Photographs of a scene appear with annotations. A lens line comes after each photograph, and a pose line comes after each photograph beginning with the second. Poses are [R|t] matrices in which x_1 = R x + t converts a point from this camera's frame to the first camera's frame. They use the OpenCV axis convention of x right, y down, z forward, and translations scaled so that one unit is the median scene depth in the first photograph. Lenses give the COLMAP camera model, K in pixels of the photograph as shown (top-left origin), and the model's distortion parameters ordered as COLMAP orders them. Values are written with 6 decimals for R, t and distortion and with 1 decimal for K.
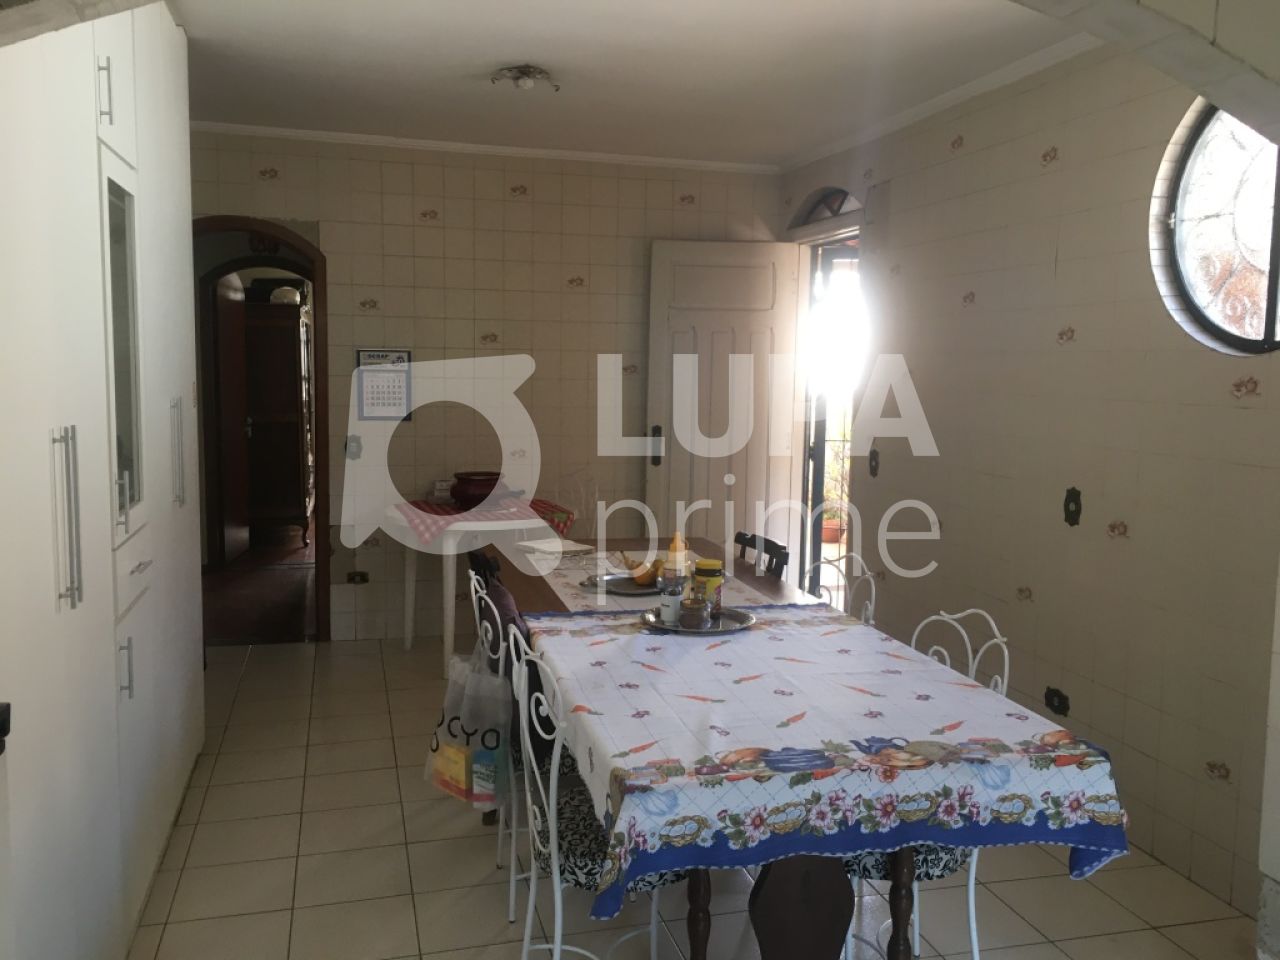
lens RADIAL K [[1089.5, 0, 639.5], [0, 1089.5, 482.9], [0, 0, 1]] dist [0.069594, -0.065127]
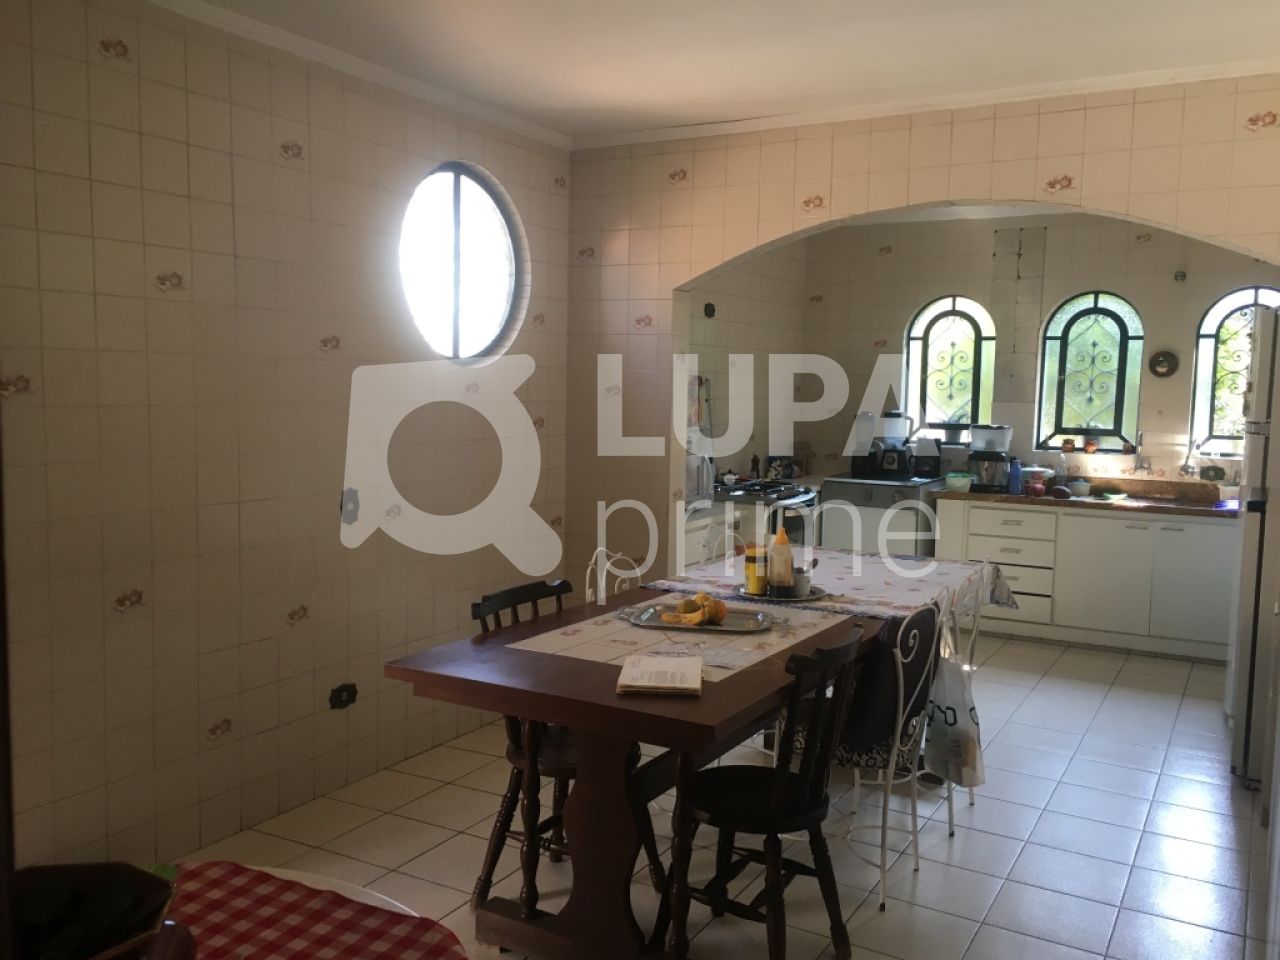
lens RADIAL K [[1089.5, 0, 630.5], [0, 1089.5, 474.6], [0, 0, 1]] dist [0.069594, -0.065127]
pose [[-0.703545, -0.094928, 0.704282, -0.649860], [0.044900, 0.983120, 0.177365, -0.222321], [-0.709231, 0.156407, -0.687407, 1.856741]]
